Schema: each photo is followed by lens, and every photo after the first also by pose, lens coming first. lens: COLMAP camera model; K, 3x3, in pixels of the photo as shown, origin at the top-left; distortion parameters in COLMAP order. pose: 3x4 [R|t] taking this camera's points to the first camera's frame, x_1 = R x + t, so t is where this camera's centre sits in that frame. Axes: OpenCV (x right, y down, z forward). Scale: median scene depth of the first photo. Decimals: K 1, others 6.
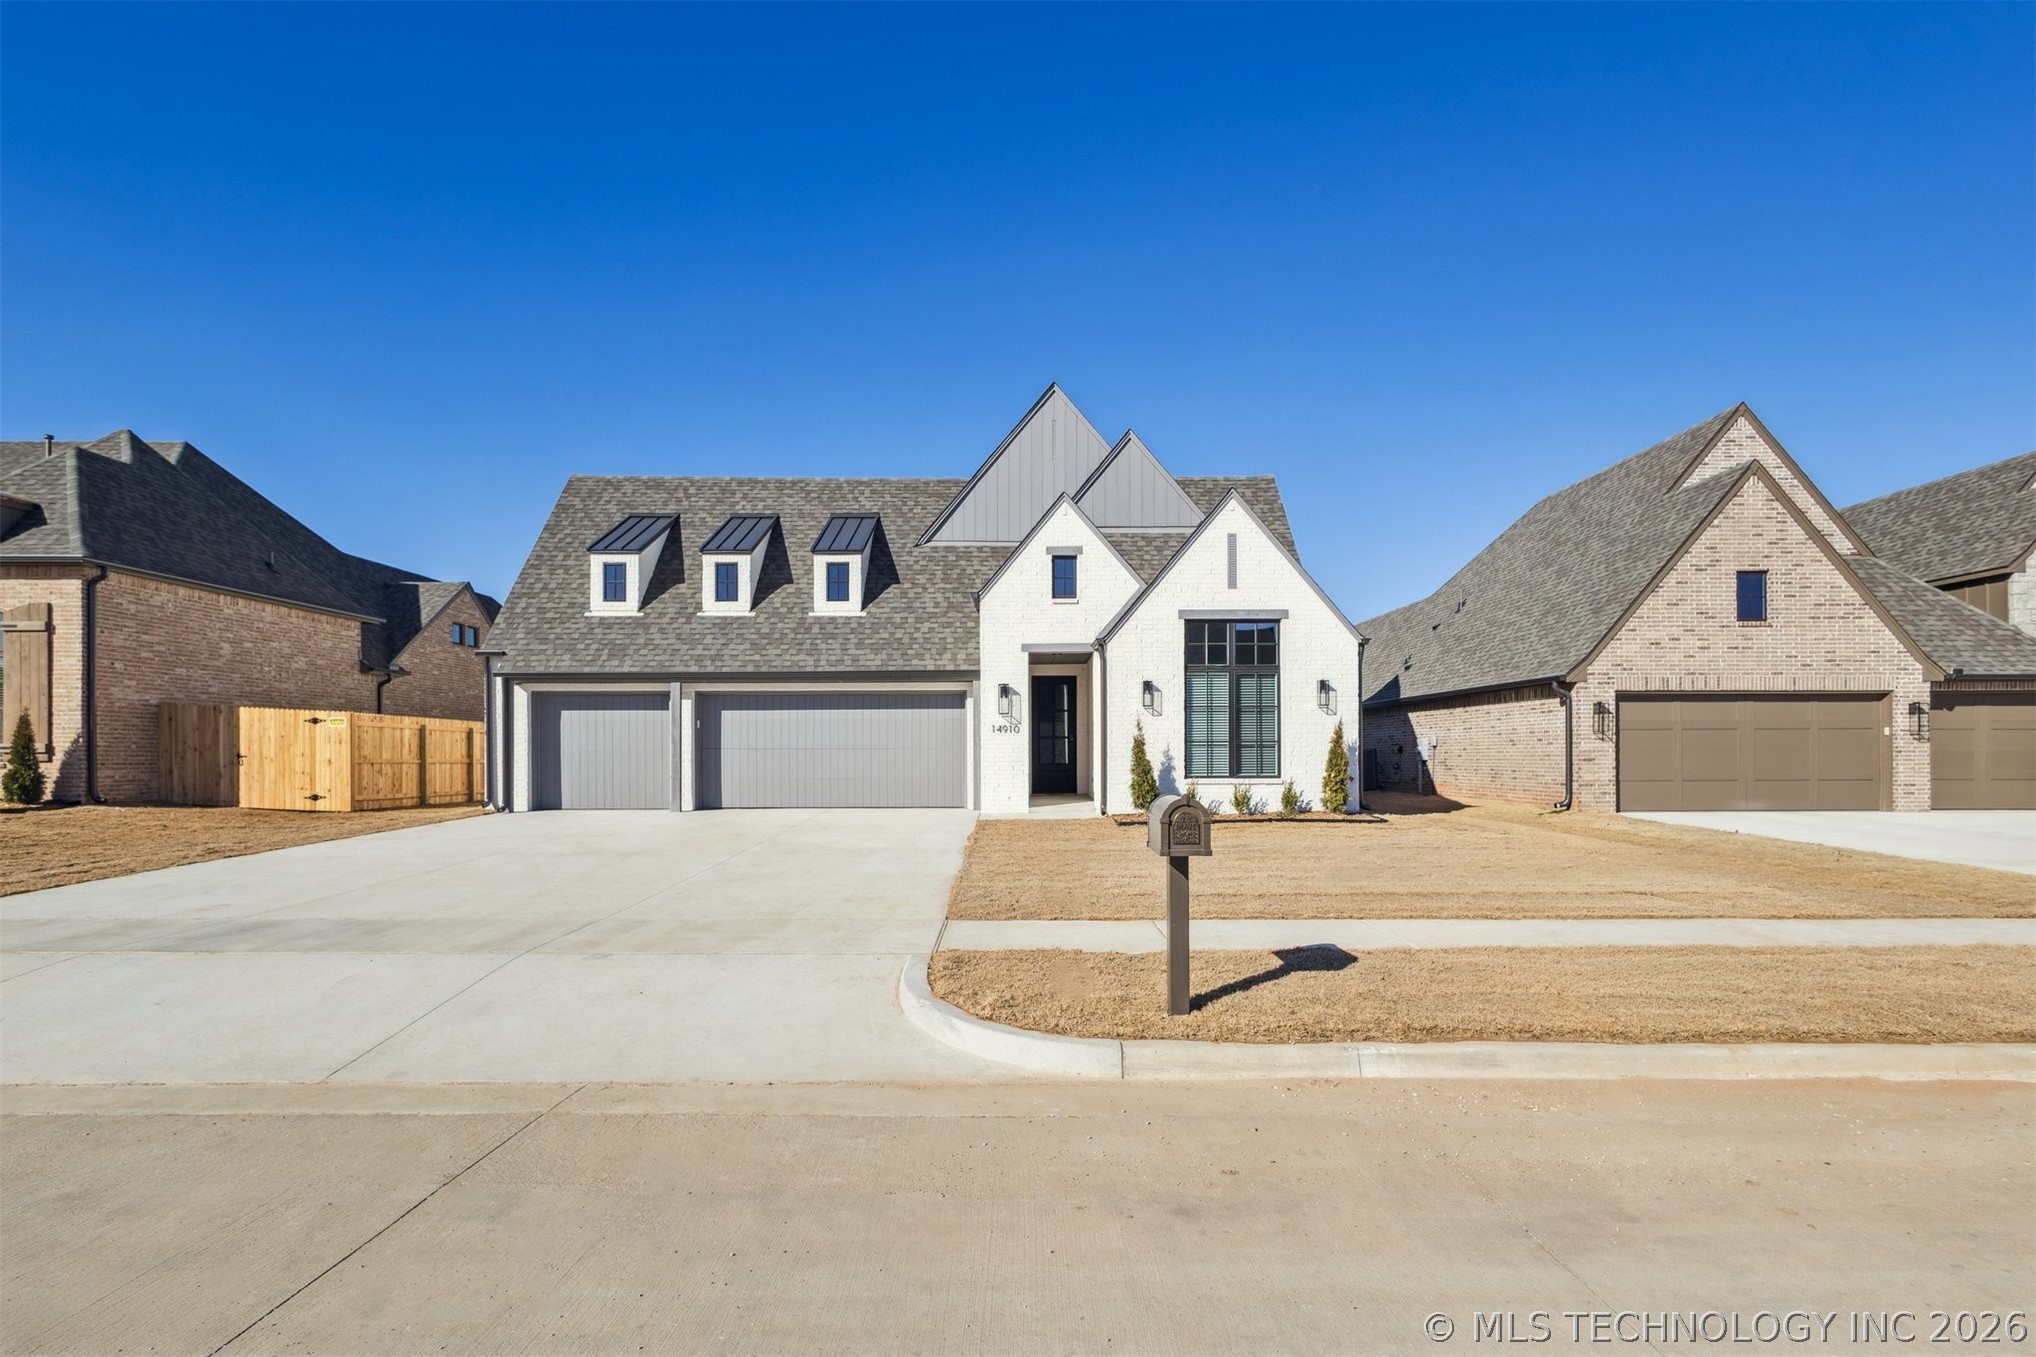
lens RADIAL K [[941.5, 0, 1038.6], [0, 941.5, 678.4], [0, 0, 1]] dist [0.005875, -0.005992]
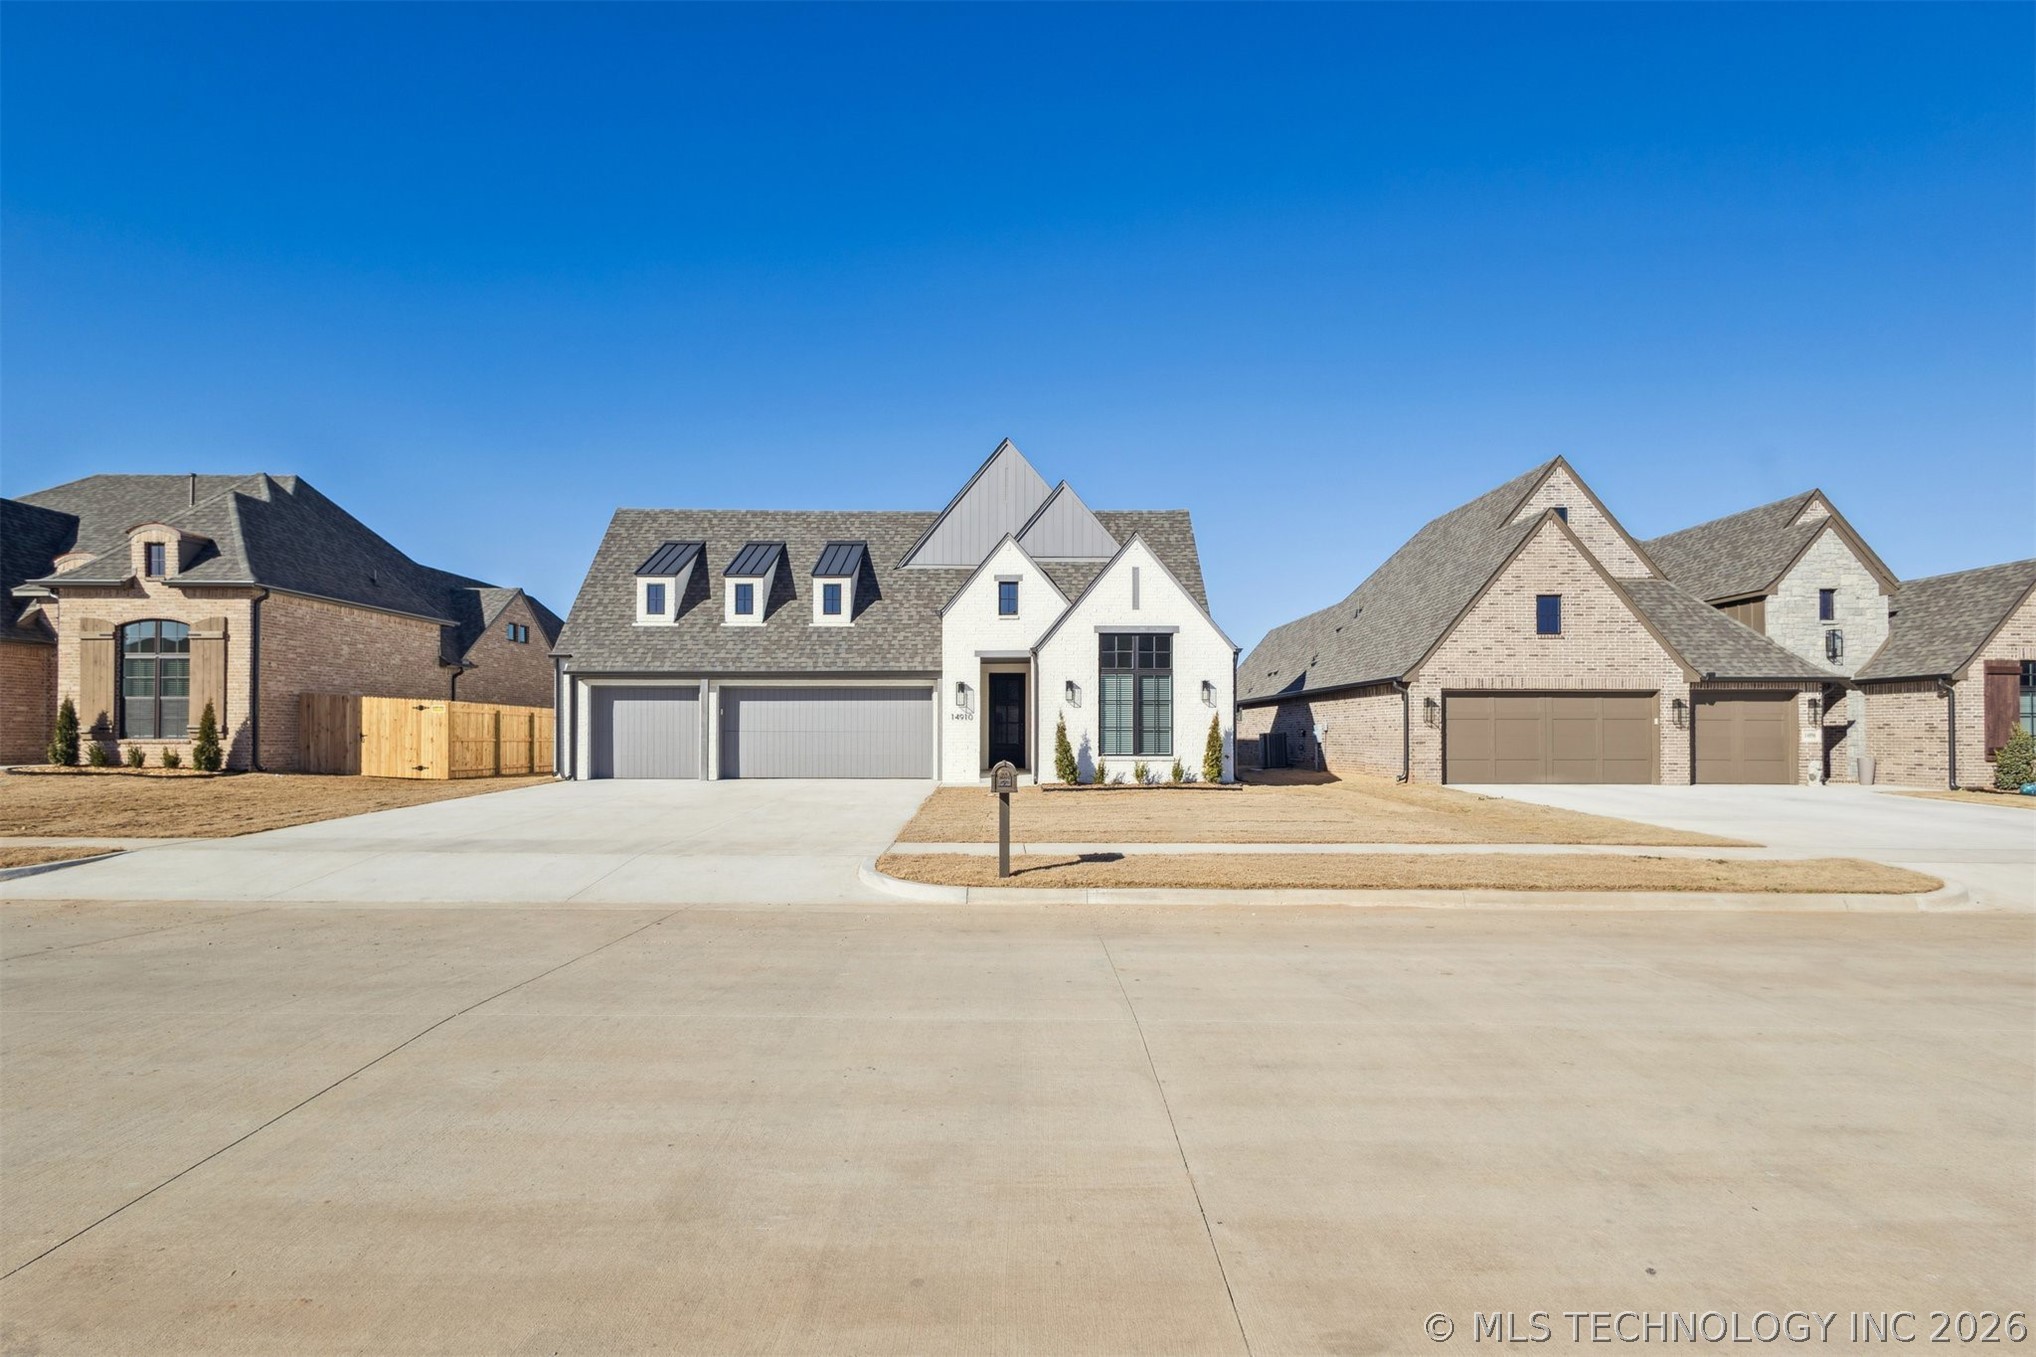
lens RADIAL K [[941.5, 0, 1033.6], [0, 941.5, 645.1], [0, 0, 1]] dist [0.005875, -0.005992]
pose [[0.999985, 0.003973, -0.003820, 0.065209], [-0.004026, 0.999893, -0.014042, -0.025573], [0.003763, 0.014057, 0.999894, -0.274328]]
